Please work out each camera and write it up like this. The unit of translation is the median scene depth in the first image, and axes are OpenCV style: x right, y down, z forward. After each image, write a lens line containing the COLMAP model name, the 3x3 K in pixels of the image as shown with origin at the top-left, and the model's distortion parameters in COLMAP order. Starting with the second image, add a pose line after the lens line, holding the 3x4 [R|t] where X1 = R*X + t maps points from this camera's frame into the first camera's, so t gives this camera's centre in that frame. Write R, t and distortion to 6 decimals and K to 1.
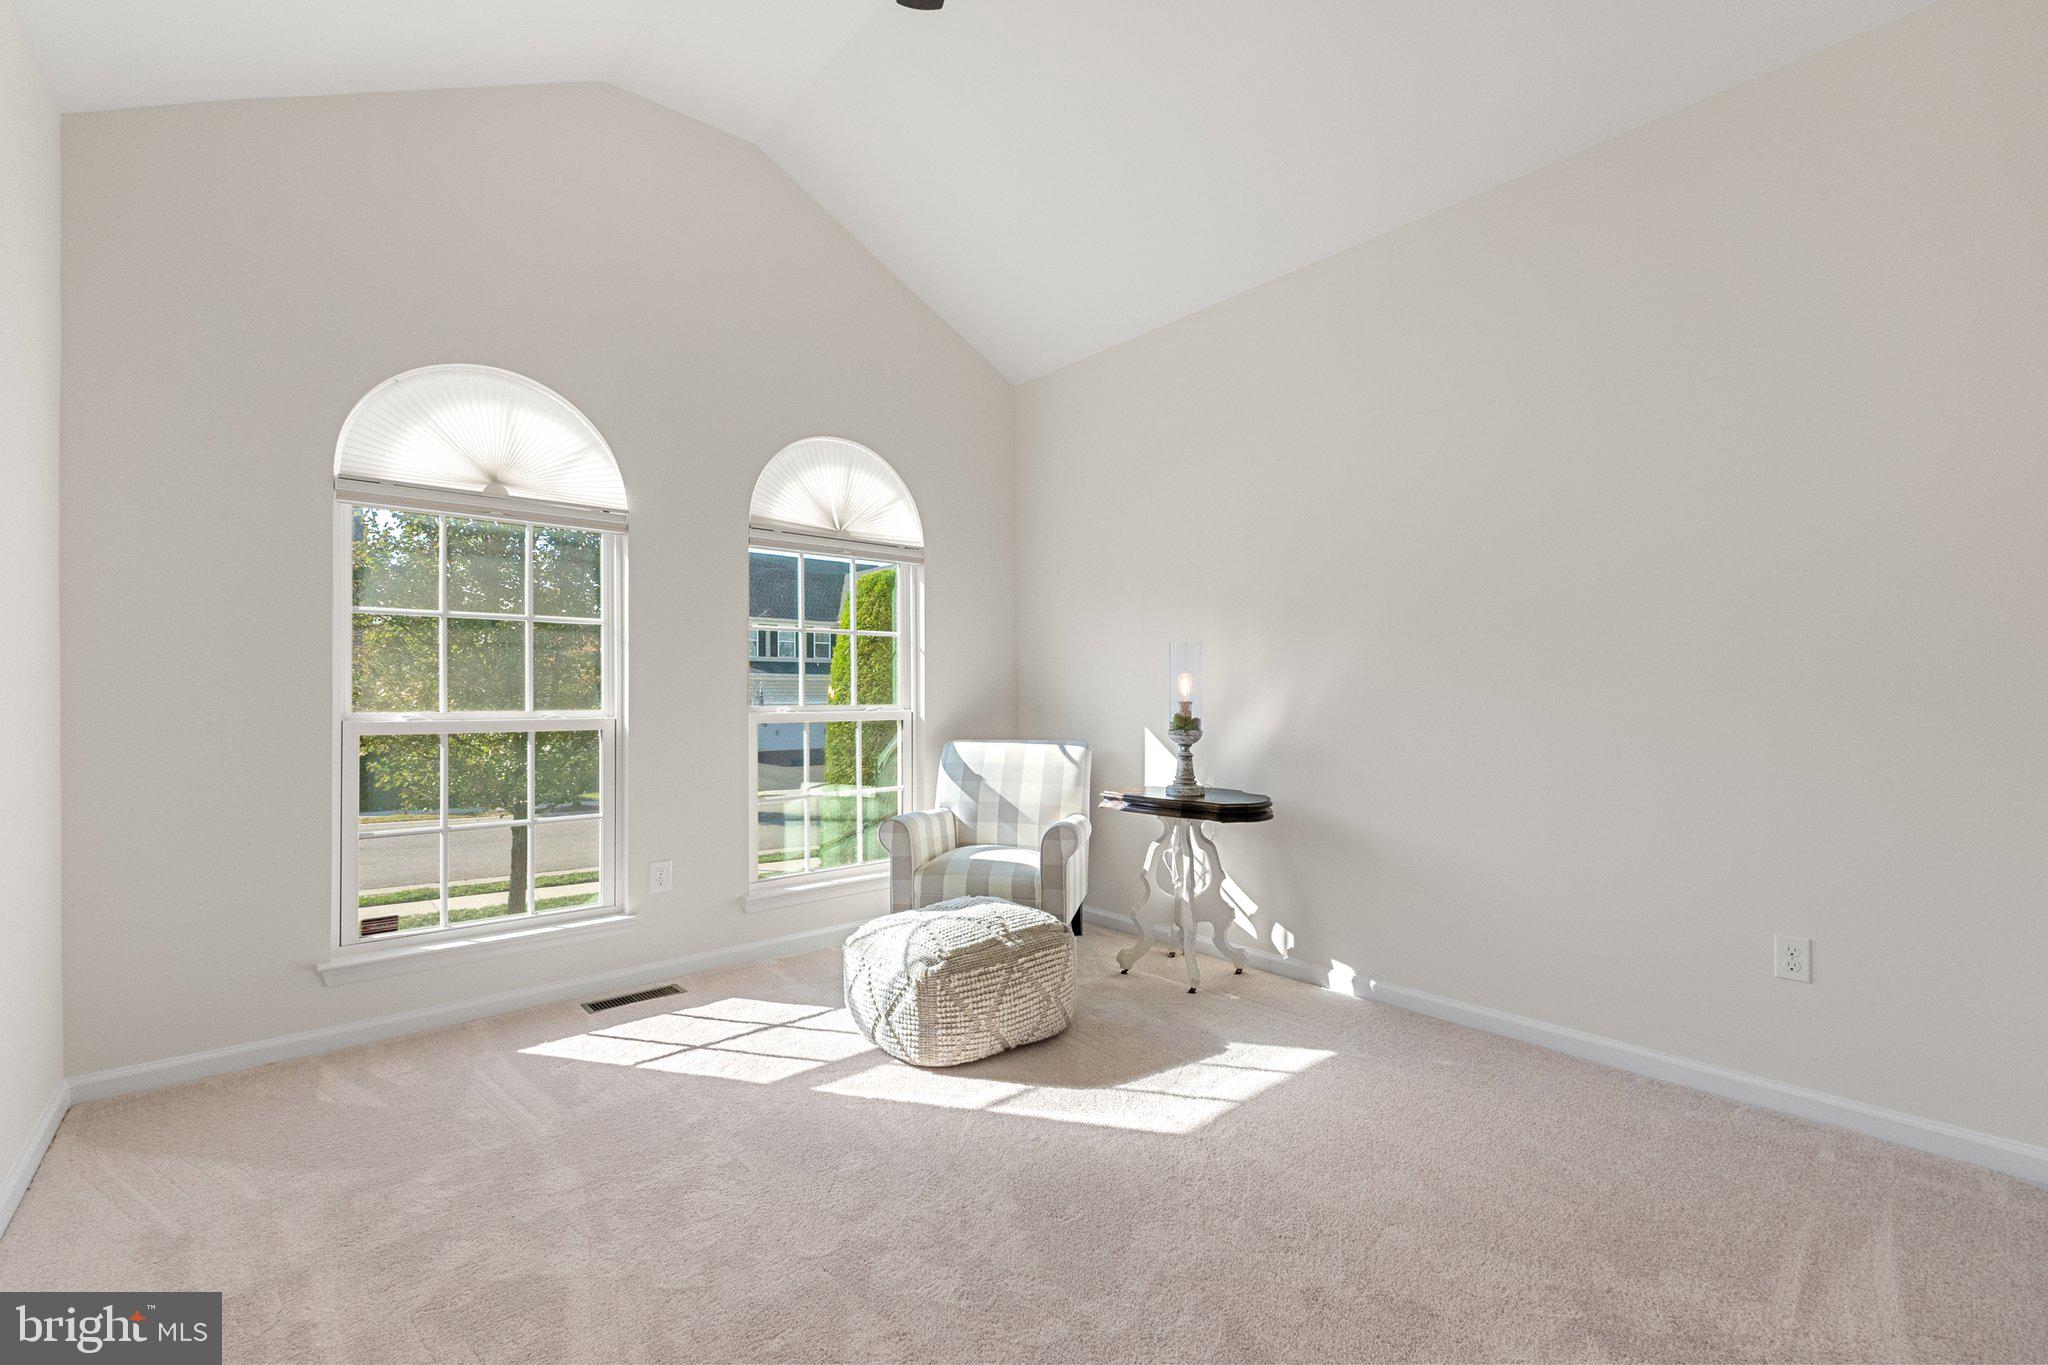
lens RADIAL K [[874.8, 0, 1013.4], [0, 874.8, 693.9], [0, 0, 1]] dist [-0.004169, -0.001442]
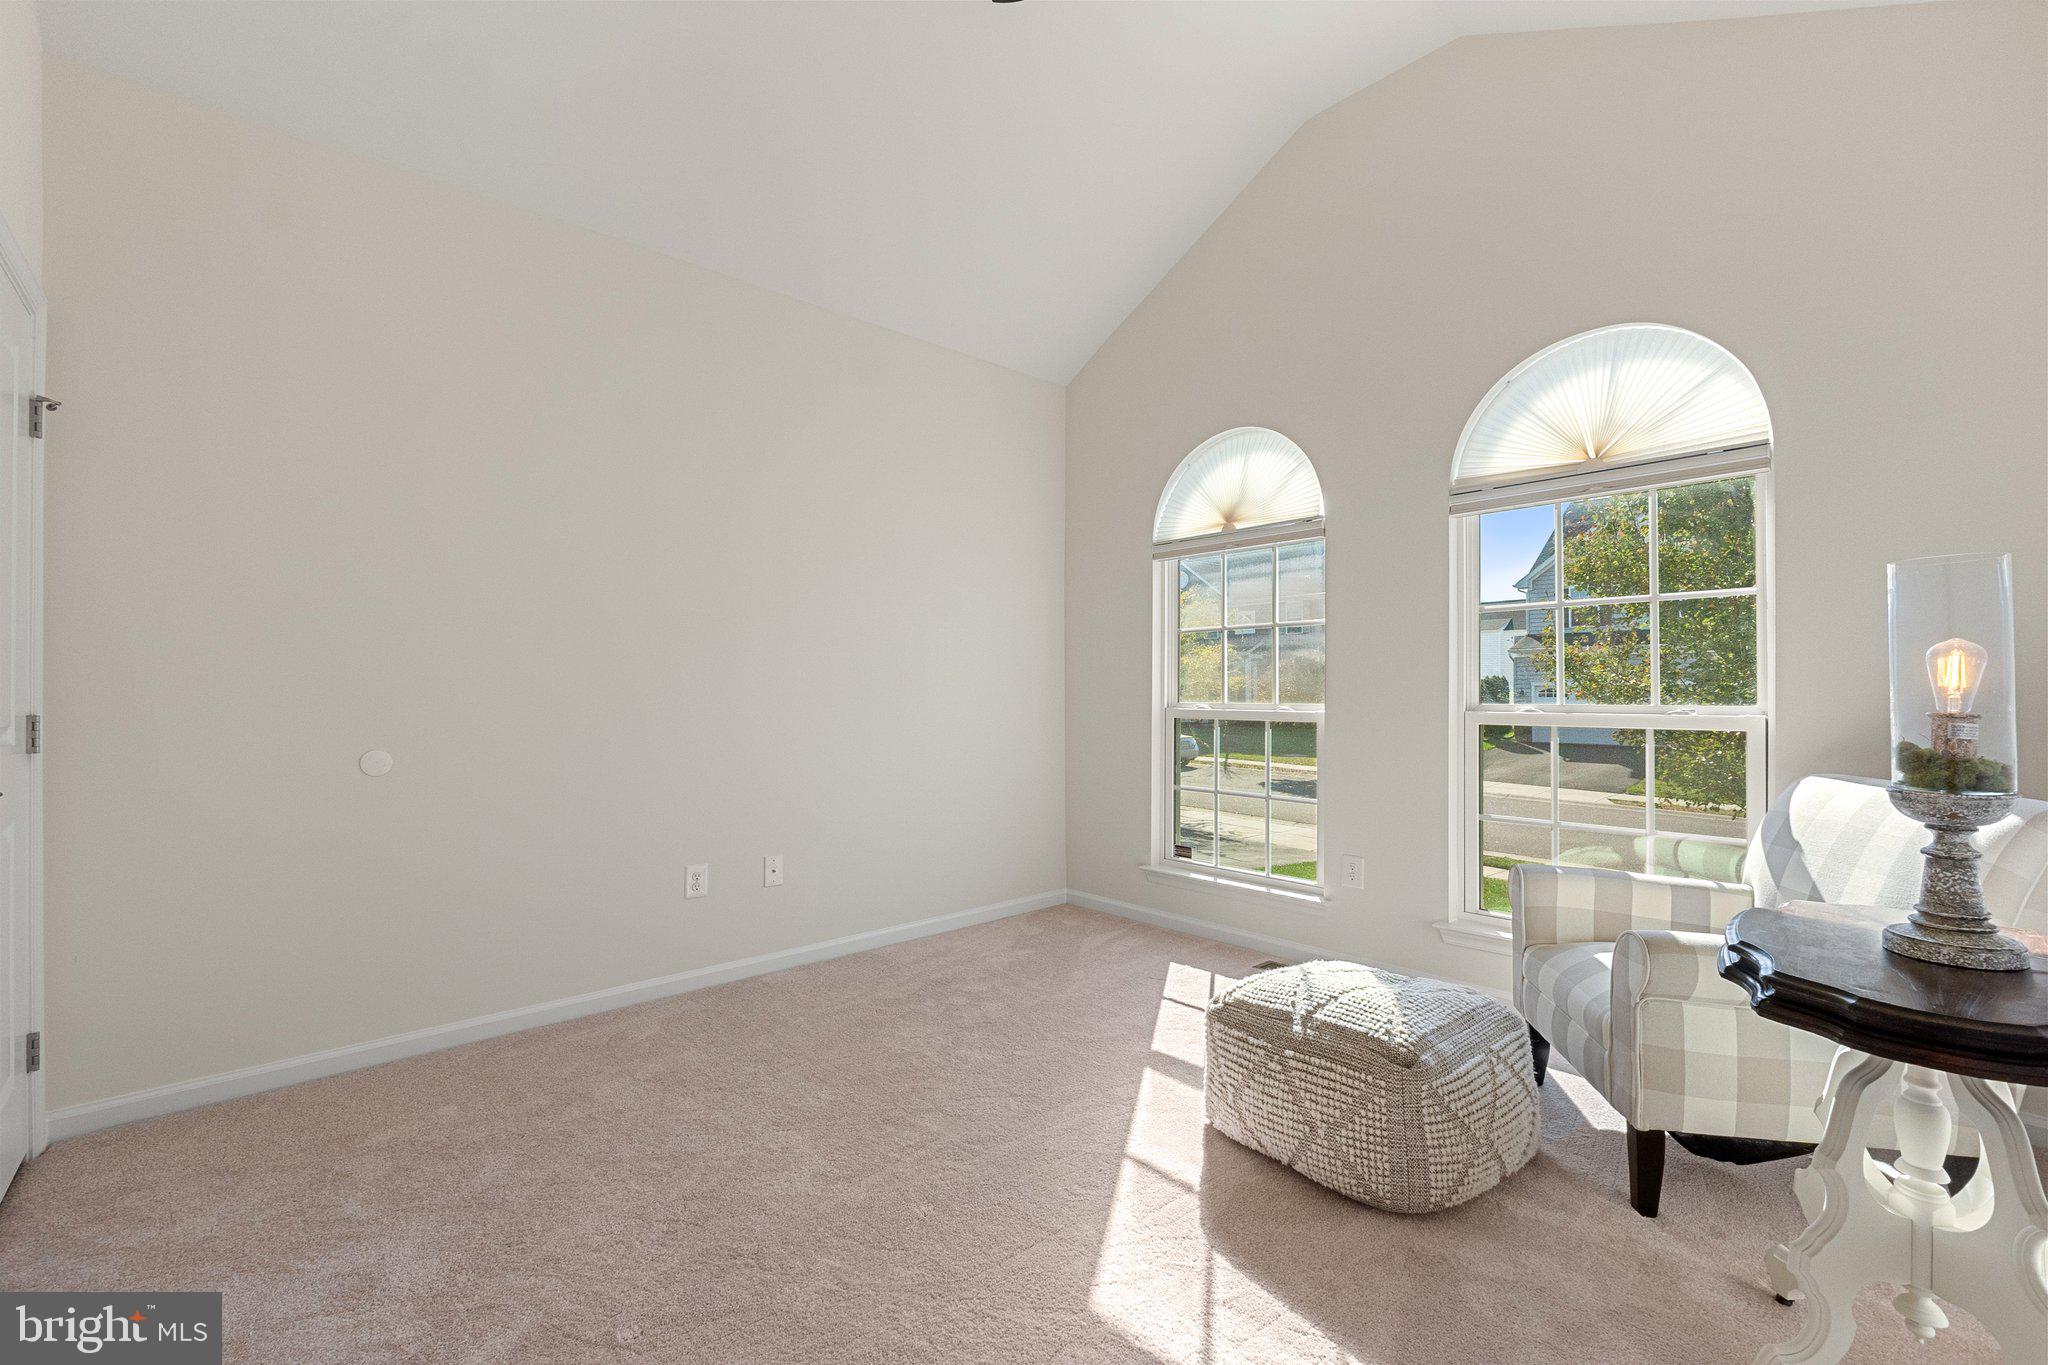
lens RADIAL K [[874.8, 0, 1008.2], [0, 874.8, 683.8], [0, 0, 1]] dist [-0.004169, -0.001442]
pose [[-0.000027, -0.001881, -0.999998, 0.611205], [0.006375, 0.999978, -0.001881, -0.006682], [0.999980, -0.006375, -0.000015, 0.622473]]
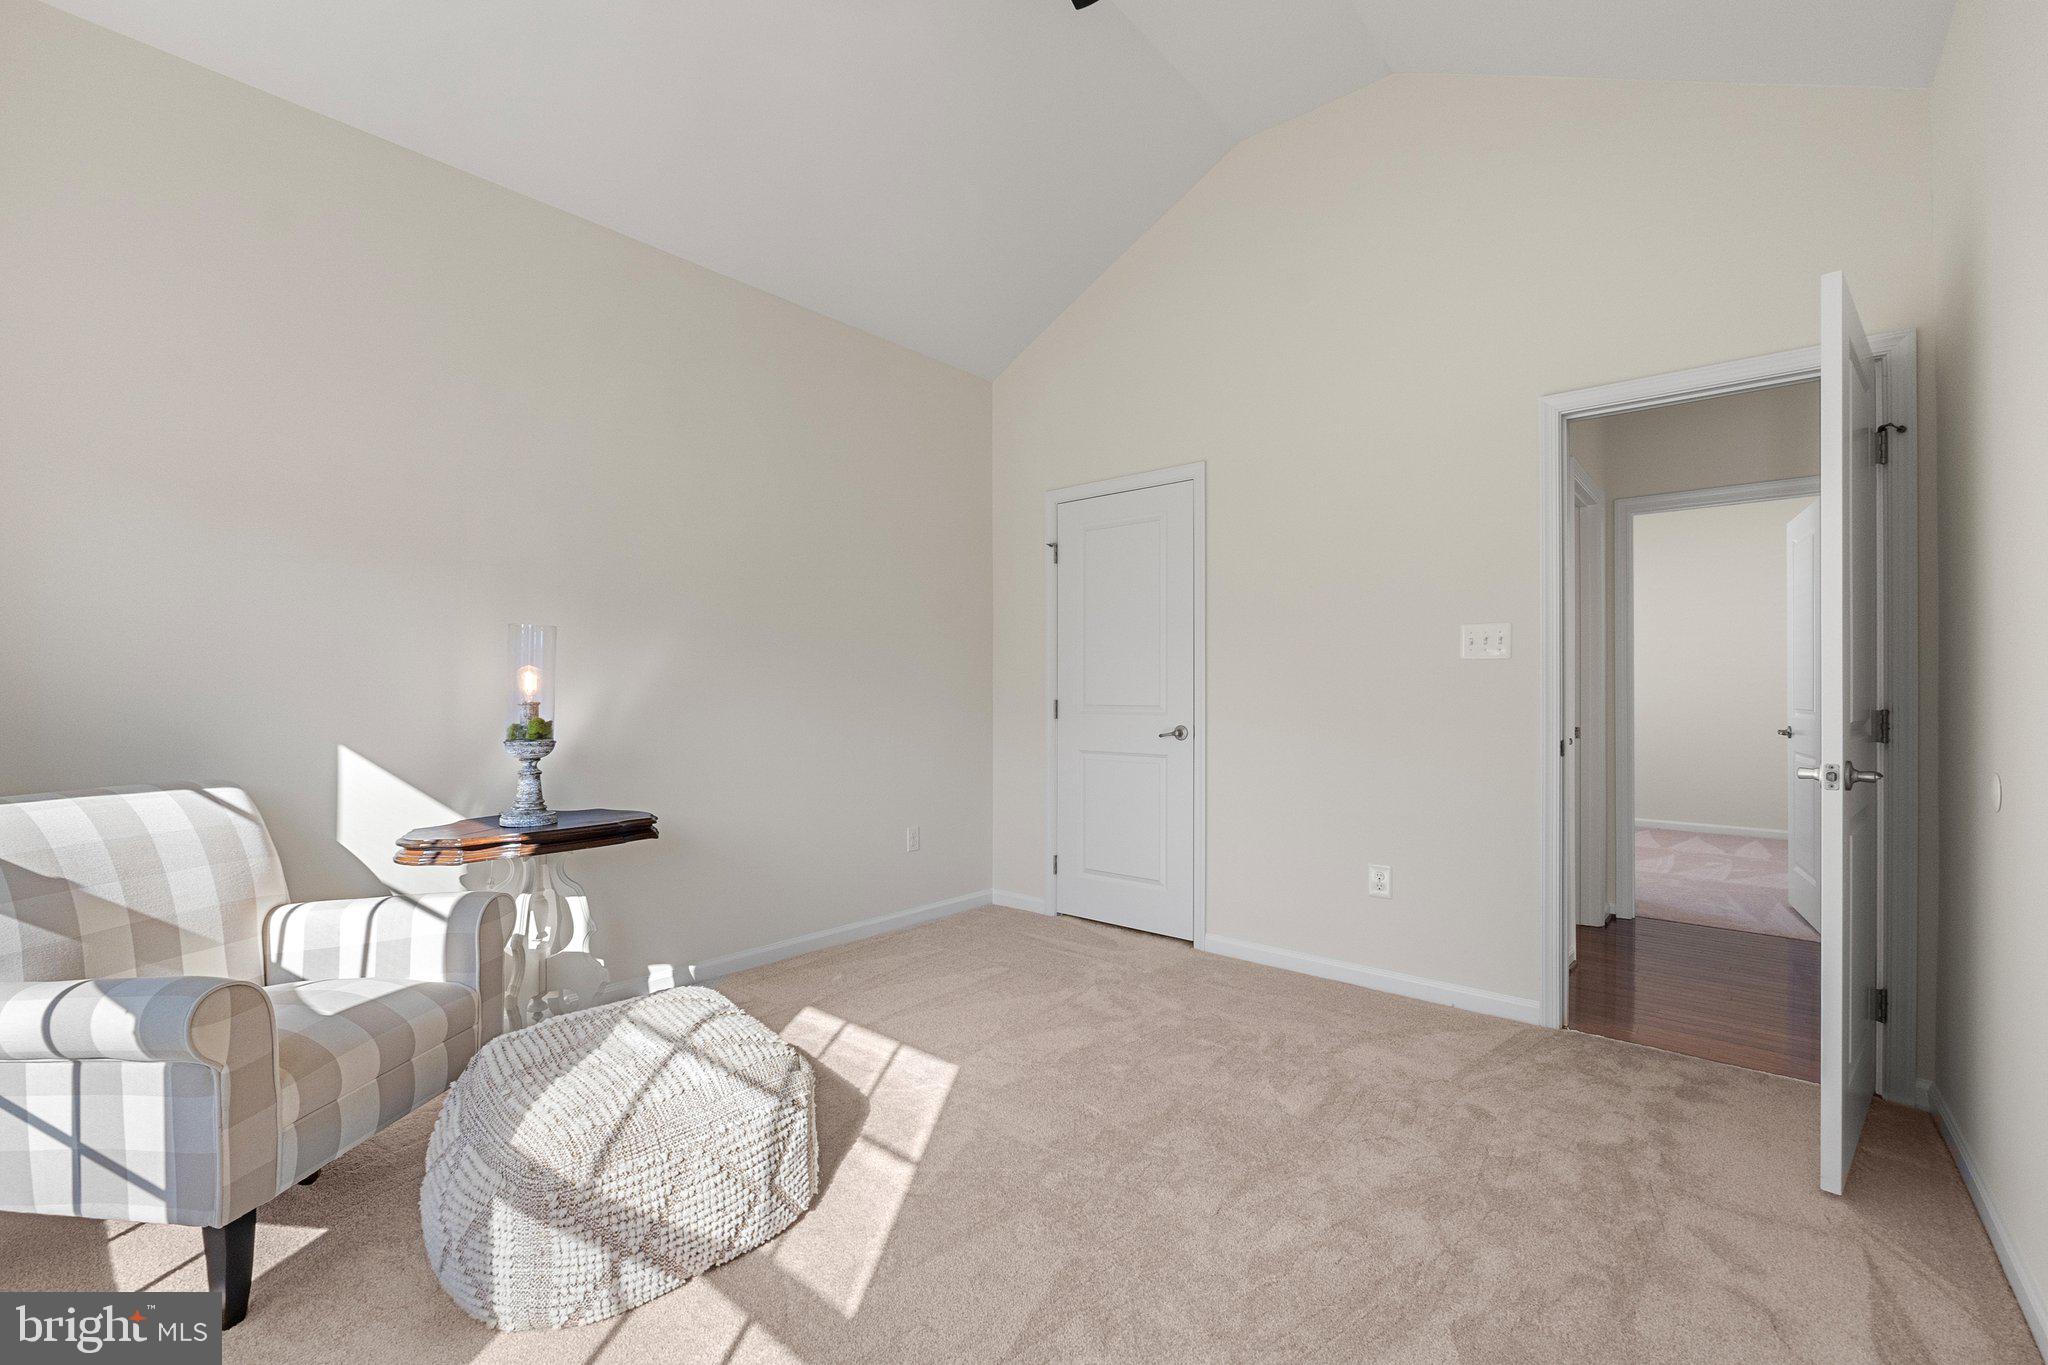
lens RADIAL K [[874.8, 0, 1010.5], [0, 874.8, 686.0], [0, 0, 1]] dist [-0.004169, -0.001442]
pose [[-0.130766, 0.008189, 0.991379, -0.657572], [-0.003169, 0.999957, -0.008678, -0.001418], [-0.991408, -0.004277, -0.130734, 0.722805]]
